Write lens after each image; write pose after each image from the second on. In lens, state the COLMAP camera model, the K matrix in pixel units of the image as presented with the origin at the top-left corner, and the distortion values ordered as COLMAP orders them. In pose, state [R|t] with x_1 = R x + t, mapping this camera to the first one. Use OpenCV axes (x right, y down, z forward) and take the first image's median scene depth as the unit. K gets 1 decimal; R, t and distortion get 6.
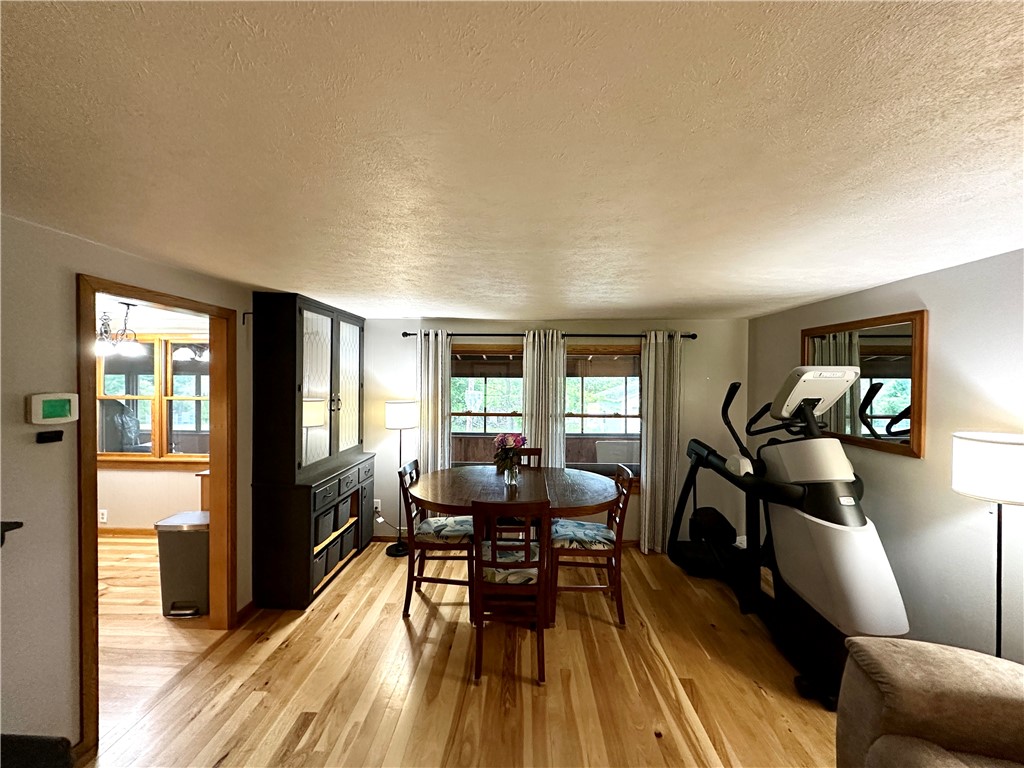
lens RADIAL K [[407.2, 0, 513.1], [0, 407.2, 383.8], [0, 0, 1]] dist [-0.002795, 0.000339]
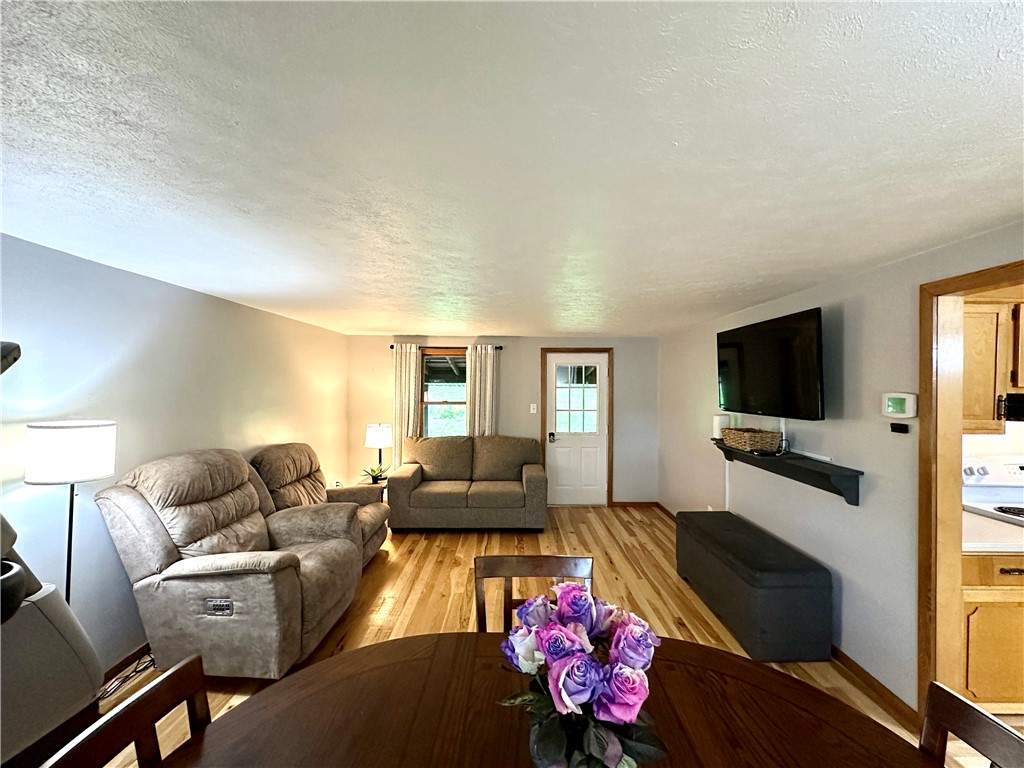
lens RADIAL K [[408.3, 0, 514.5], [0, 408.3, 387.0], [0, 0, 1]] dist [-0.000409, 0.000128]
pose [[-0.999457, -0.012249, -0.030593, 0.036084], [-0.012898, 0.999694, 0.021114, -0.002775], [0.030325, 0.021497, -0.999309, 1.210475]]
